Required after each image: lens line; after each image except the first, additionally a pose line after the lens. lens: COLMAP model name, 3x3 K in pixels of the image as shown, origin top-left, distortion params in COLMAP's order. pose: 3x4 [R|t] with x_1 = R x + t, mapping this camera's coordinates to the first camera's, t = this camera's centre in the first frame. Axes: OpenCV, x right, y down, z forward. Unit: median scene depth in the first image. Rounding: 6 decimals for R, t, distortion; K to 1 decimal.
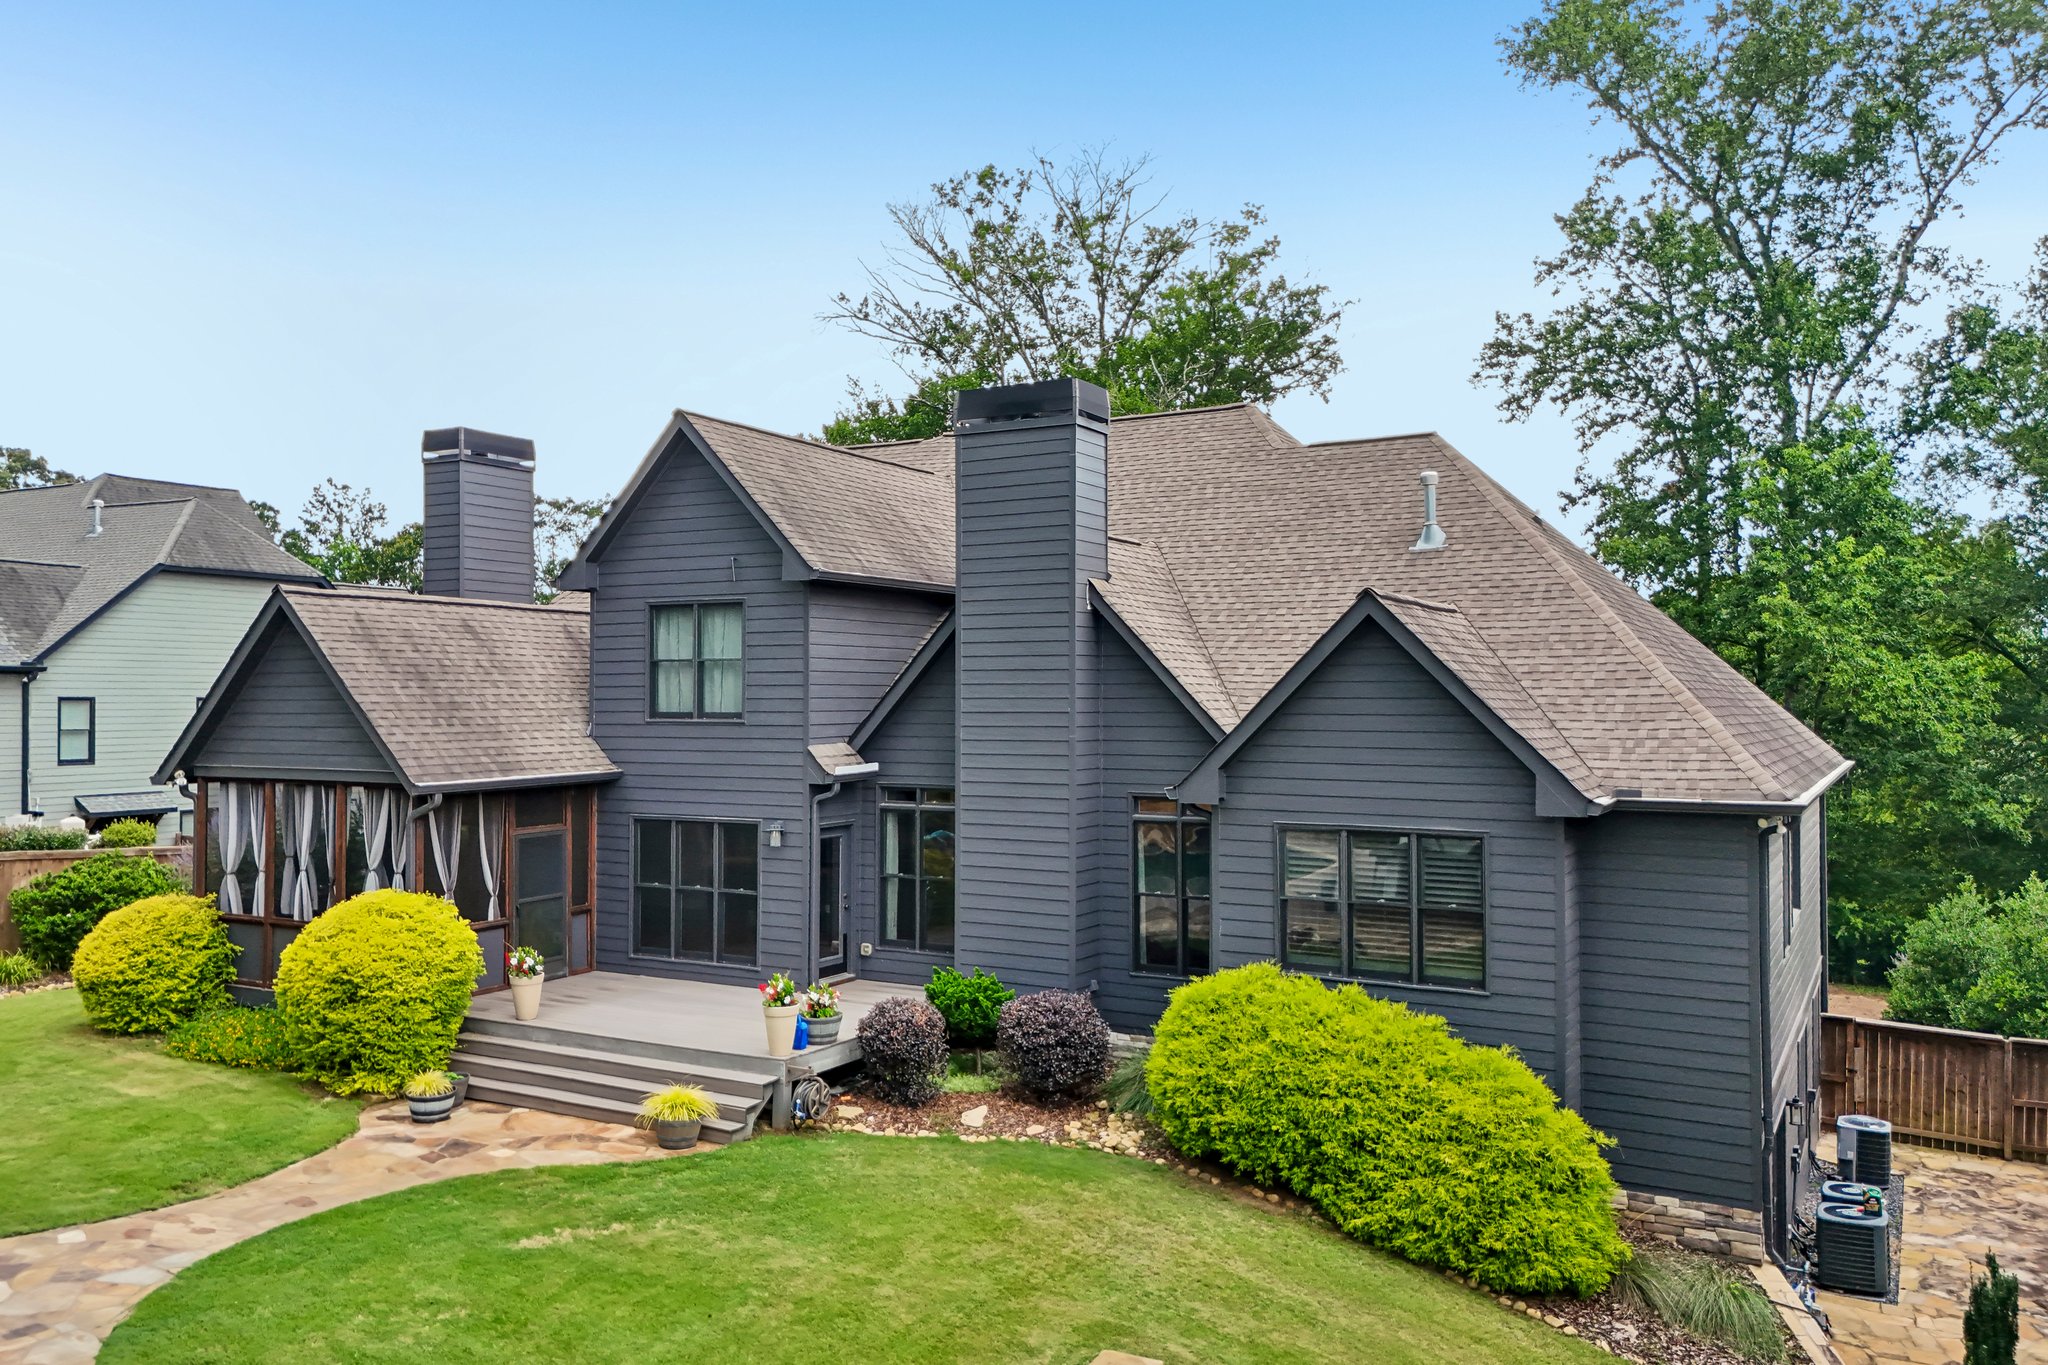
lens RADIAL K [[1551.9, 0, 1024.0], [0, 1551.9, 682.5], [0, 0, 1]] dist [0.064525, -0.070572]
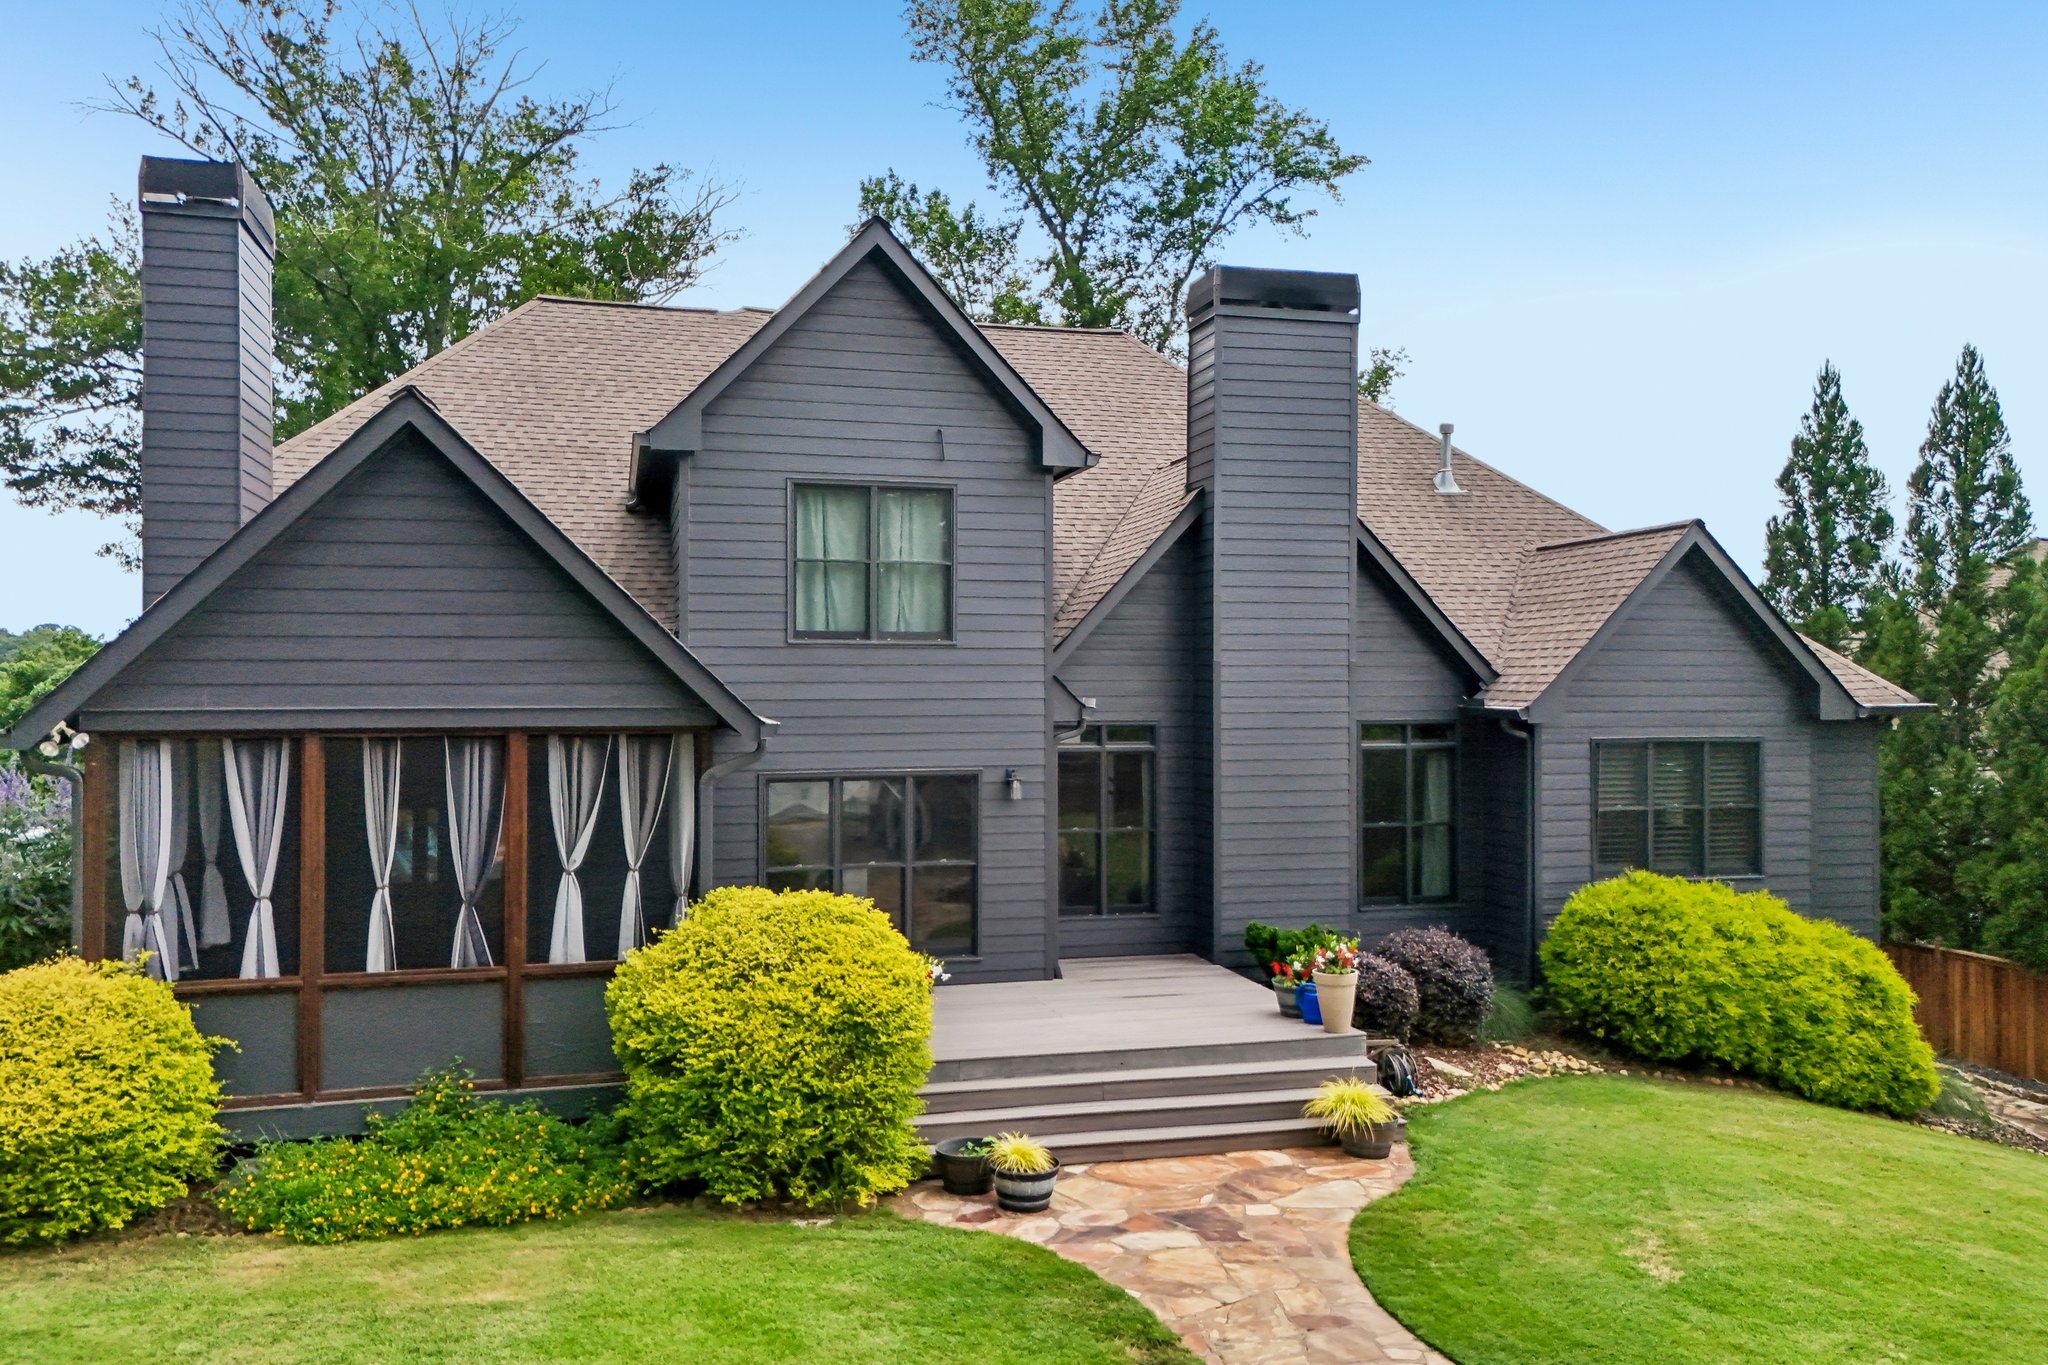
lens RADIAL K [[1551.9, 0, 1024.0], [0, 1551.9, 682.5], [0, 0, 1]] dist [0.064525, -0.070572]
pose [[0.720413, -0.000710, 0.693545, -0.855707], [-0.006040, 0.999955, 0.007297, 0.048287], [-0.693519, -0.009446, 0.720377, 0.521775]]
